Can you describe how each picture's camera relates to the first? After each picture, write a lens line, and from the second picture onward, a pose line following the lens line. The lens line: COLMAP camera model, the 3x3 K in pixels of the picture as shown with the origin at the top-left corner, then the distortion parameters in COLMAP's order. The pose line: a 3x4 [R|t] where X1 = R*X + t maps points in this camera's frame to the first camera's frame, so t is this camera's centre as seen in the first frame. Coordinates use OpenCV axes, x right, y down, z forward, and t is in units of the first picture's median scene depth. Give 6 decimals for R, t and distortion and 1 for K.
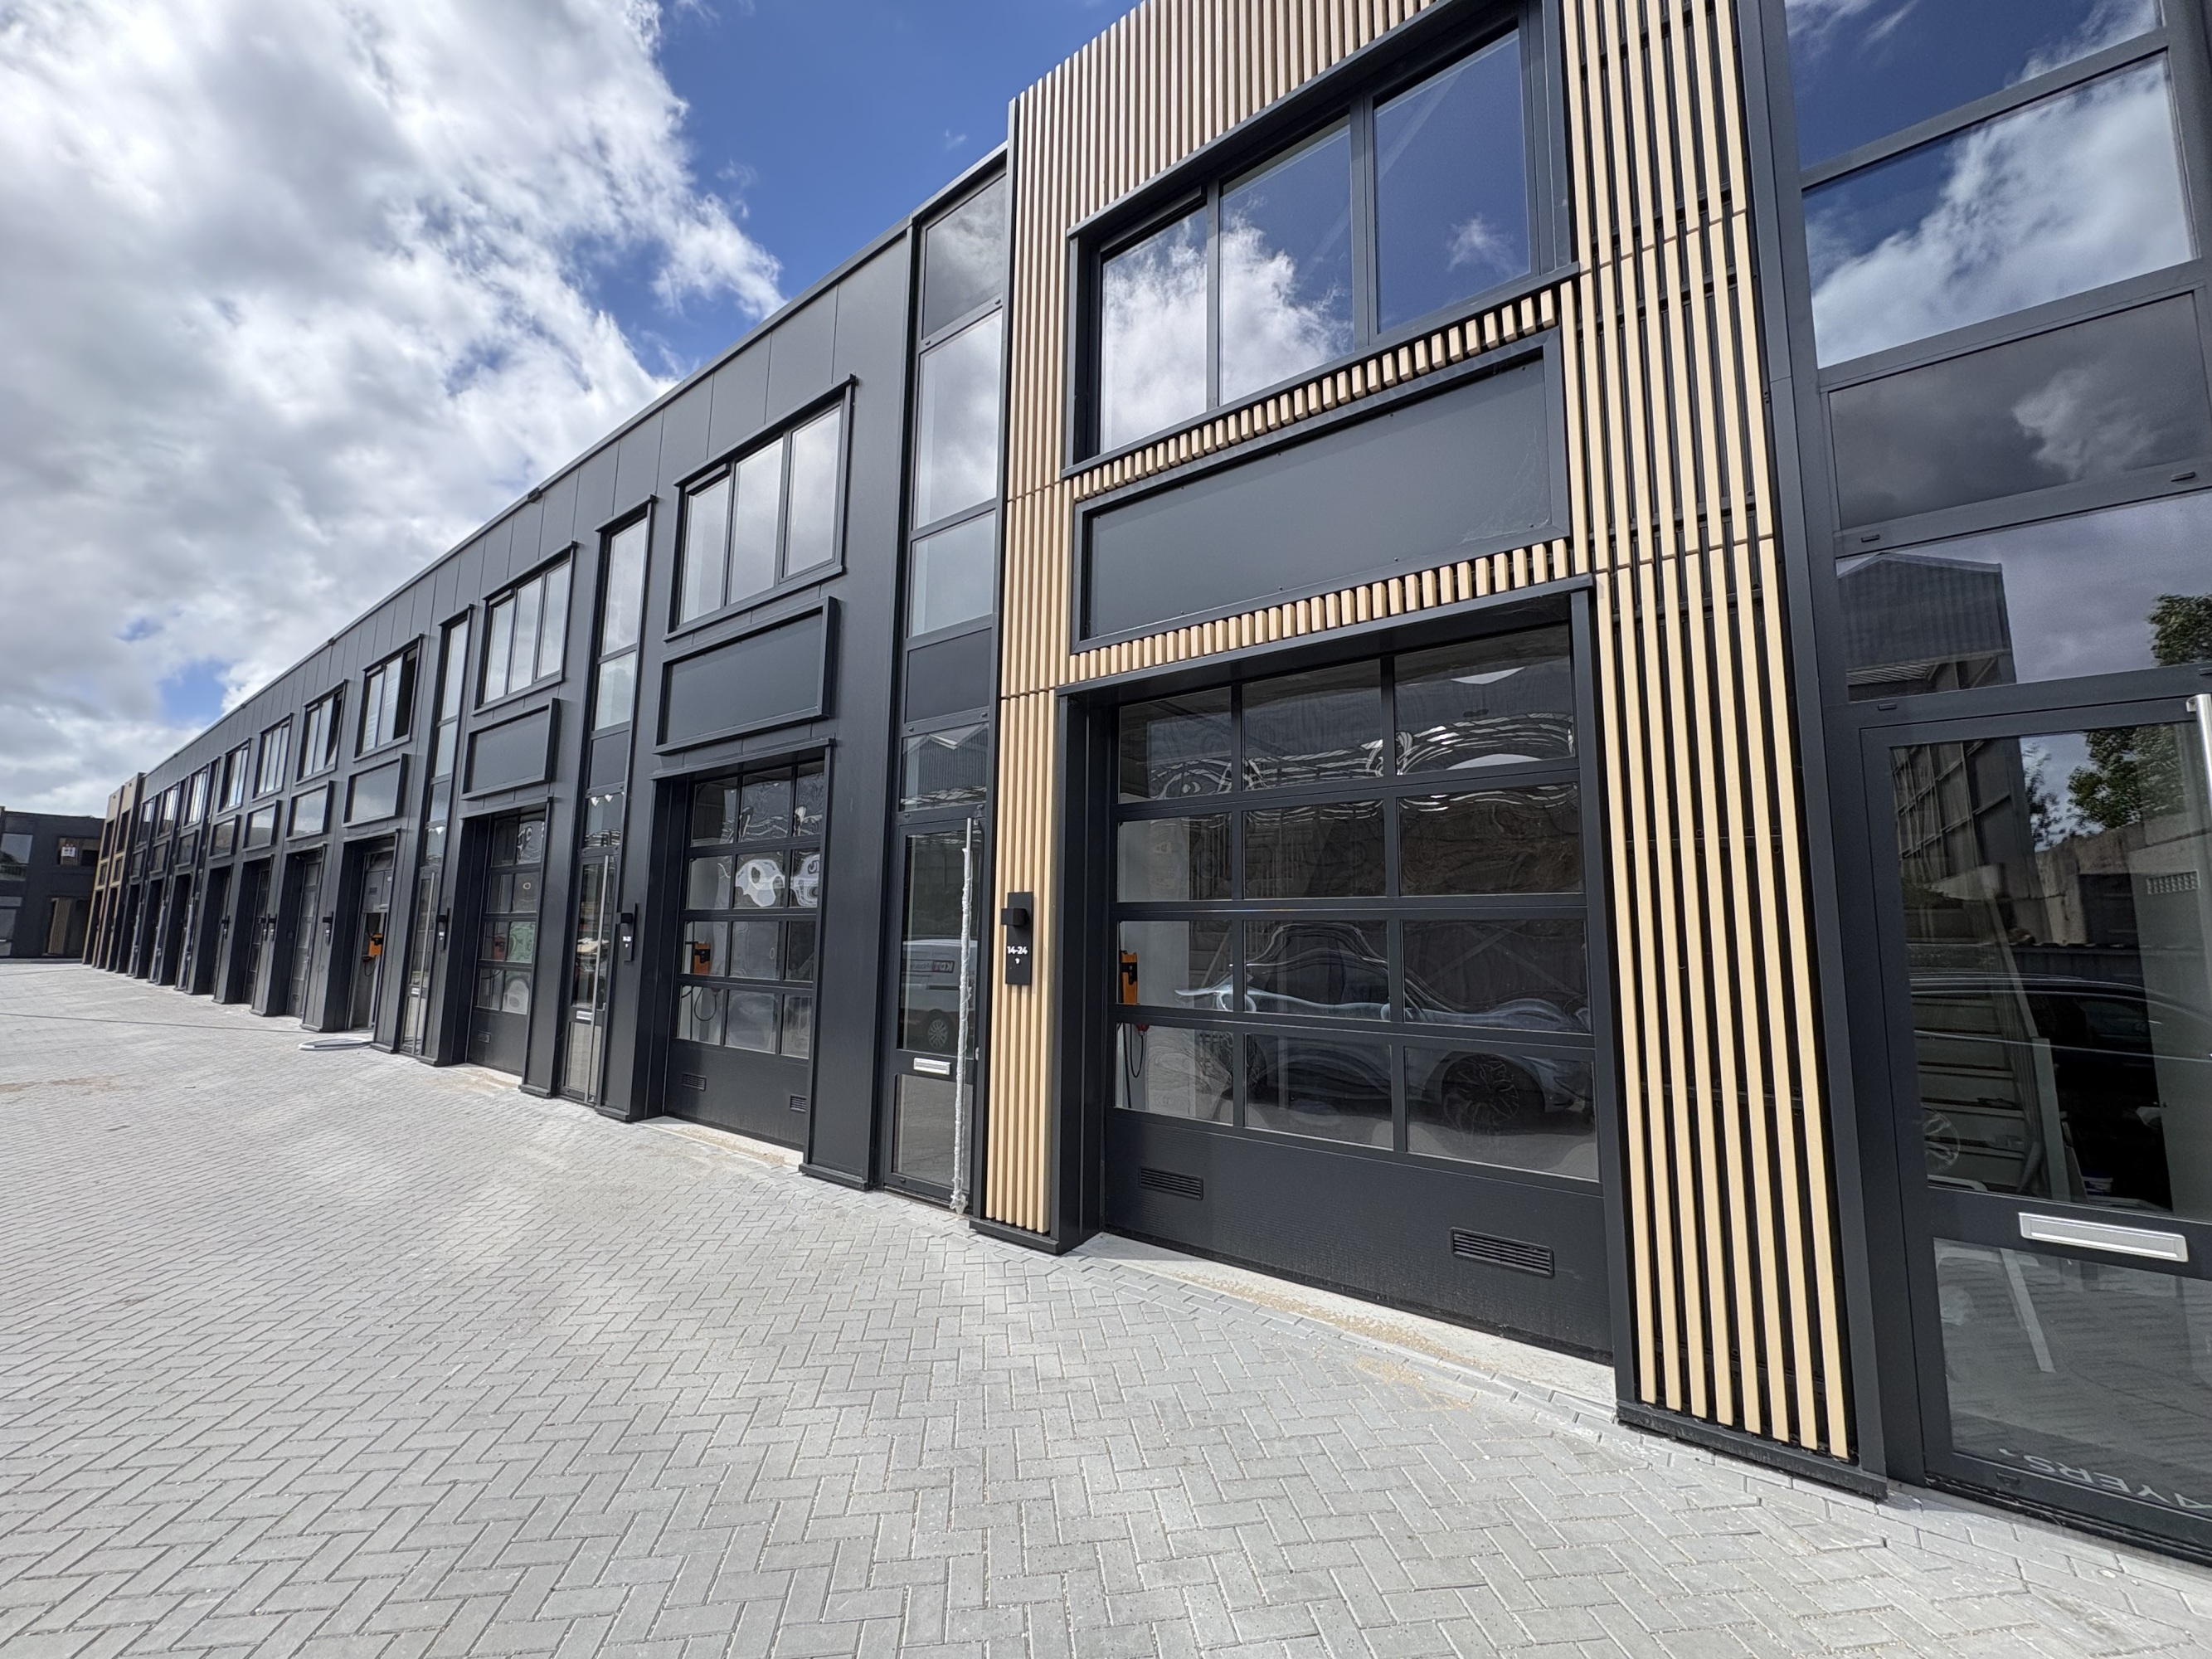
lens RADIAL K [[868.8, 0, 1103.7], [0, 868.8, 836.2], [0, 0, 1]] dist [0.002025, 0.000129]
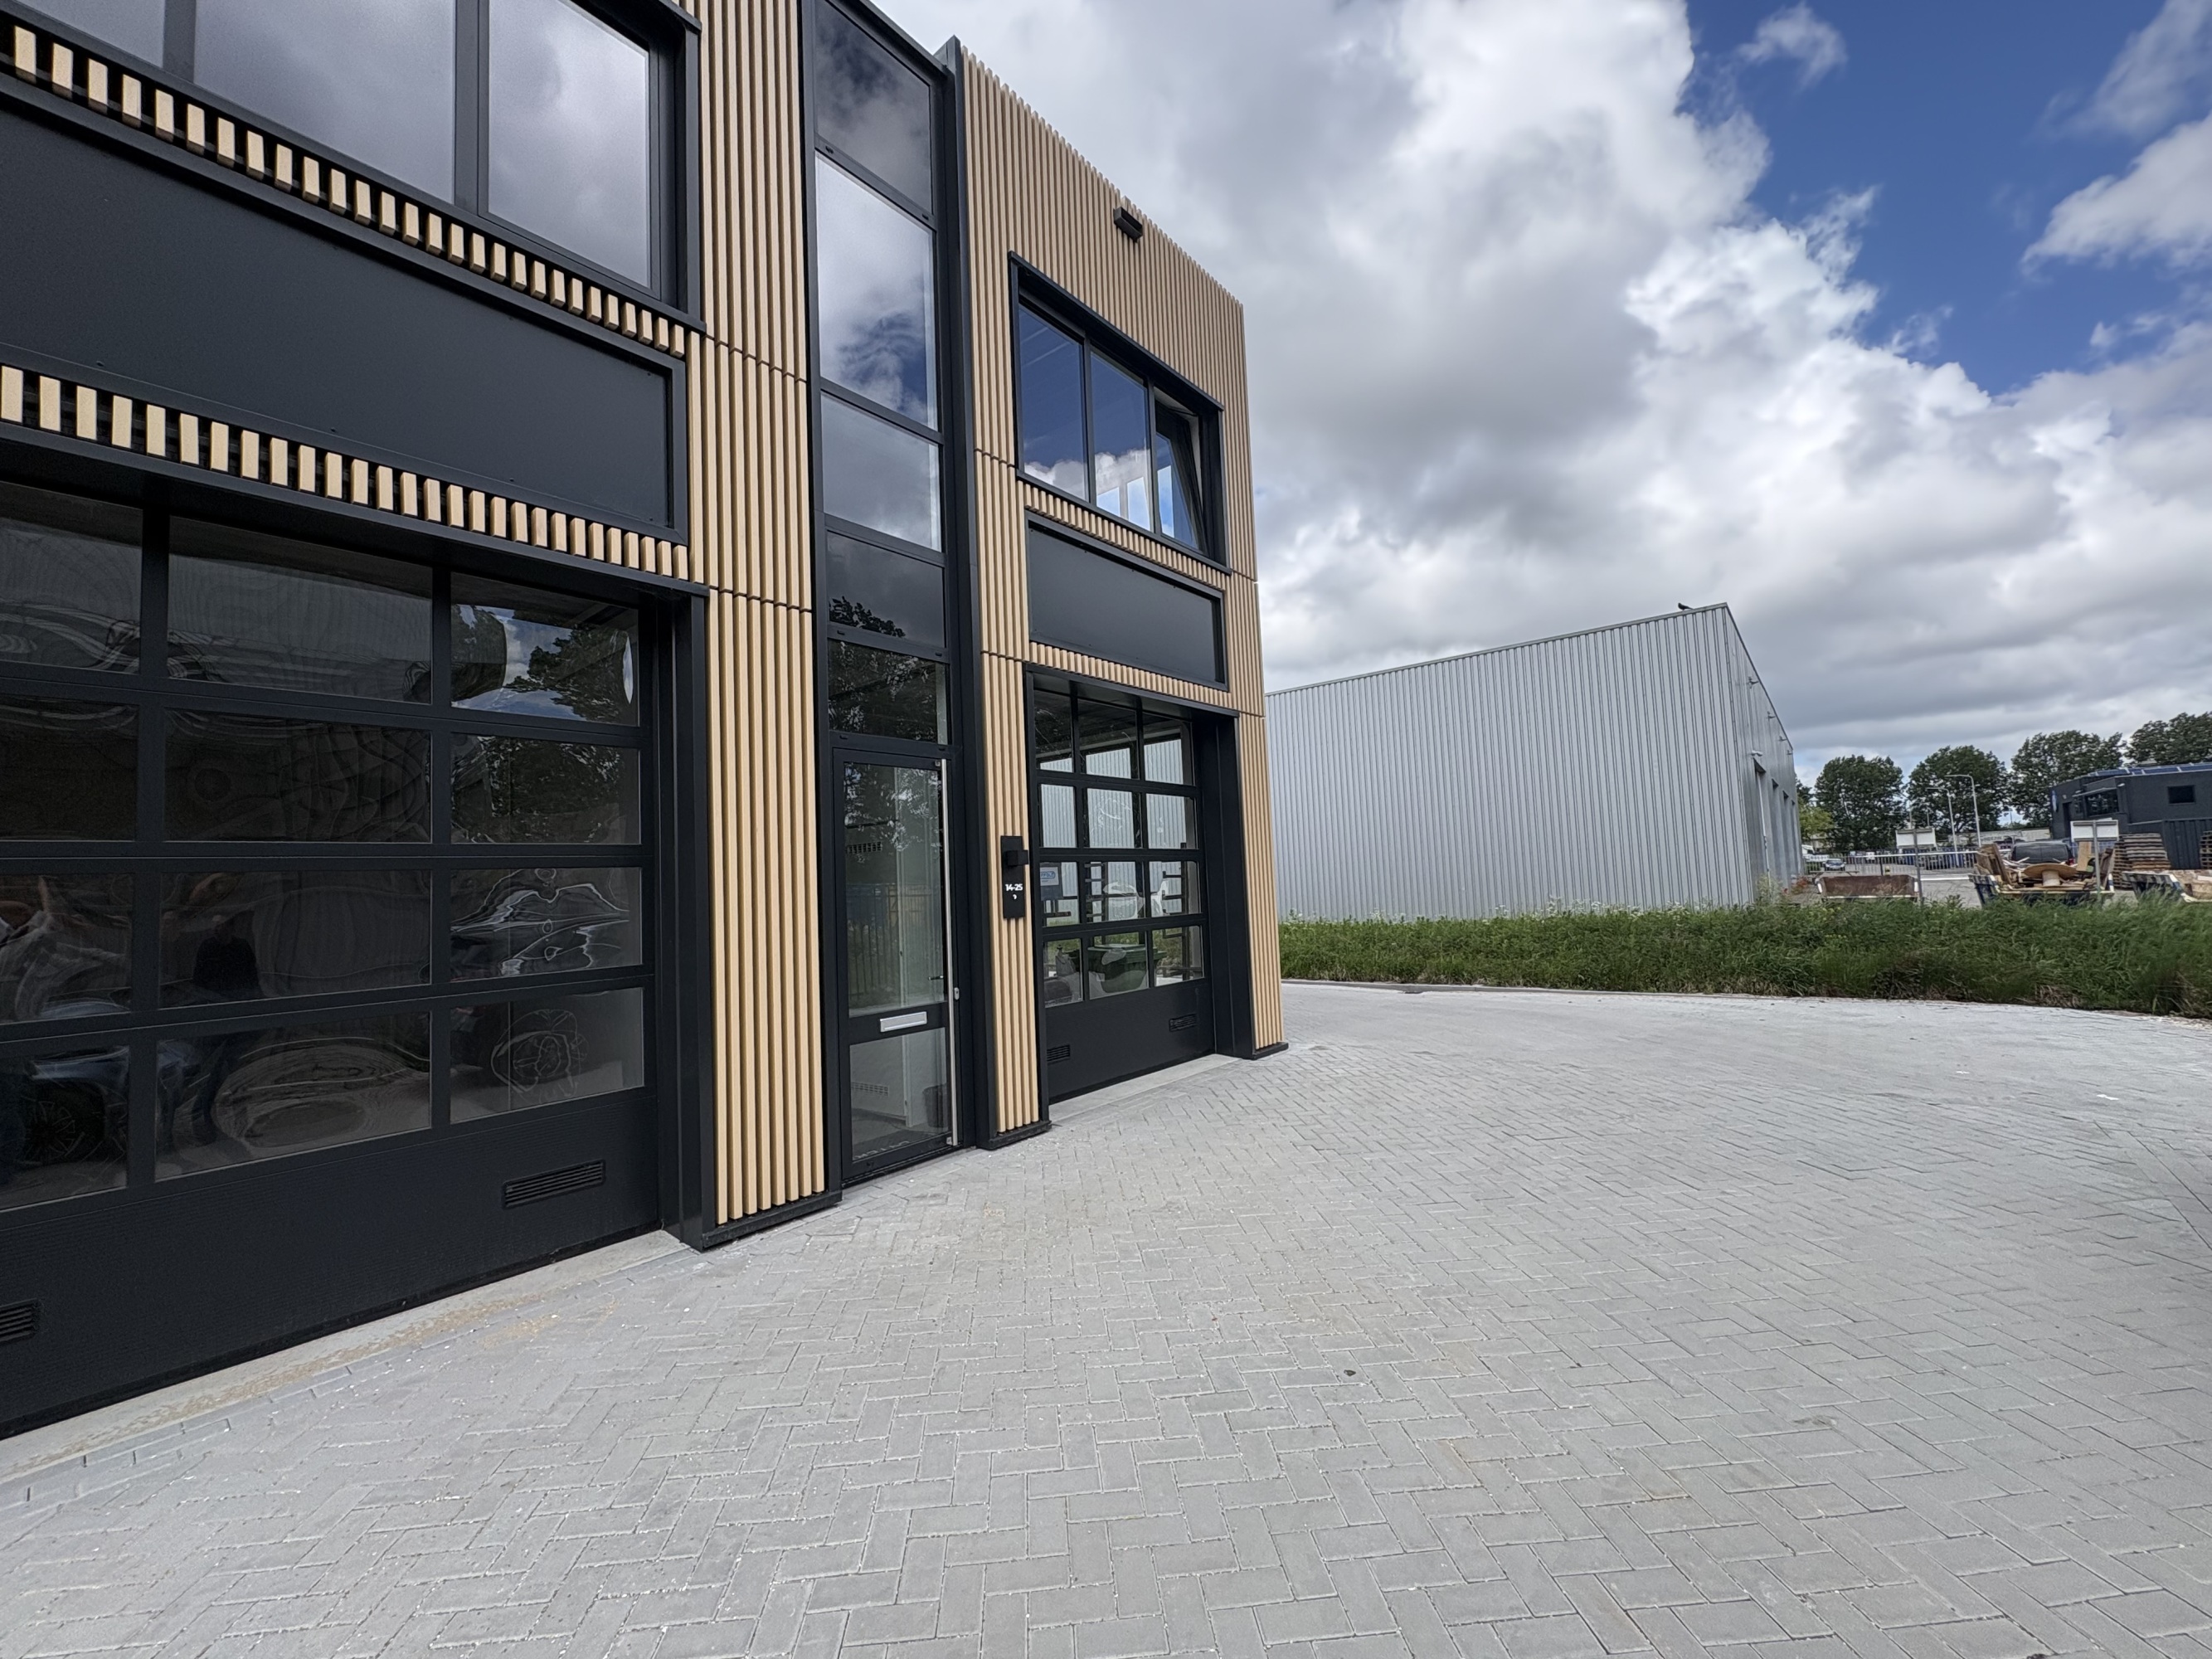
lens RADIAL K [[868.8, 0, 1117.5], [0, 868.8, 822.4], [0, 0, 1]] dist [0.002025, 0.000129]
pose [[0.053265, 0.049181, 0.997369, -0.187958], [-0.081599, 0.995661, -0.044739, 0.011795], [-0.995241, -0.079001, 0.057047, 0.097177]]
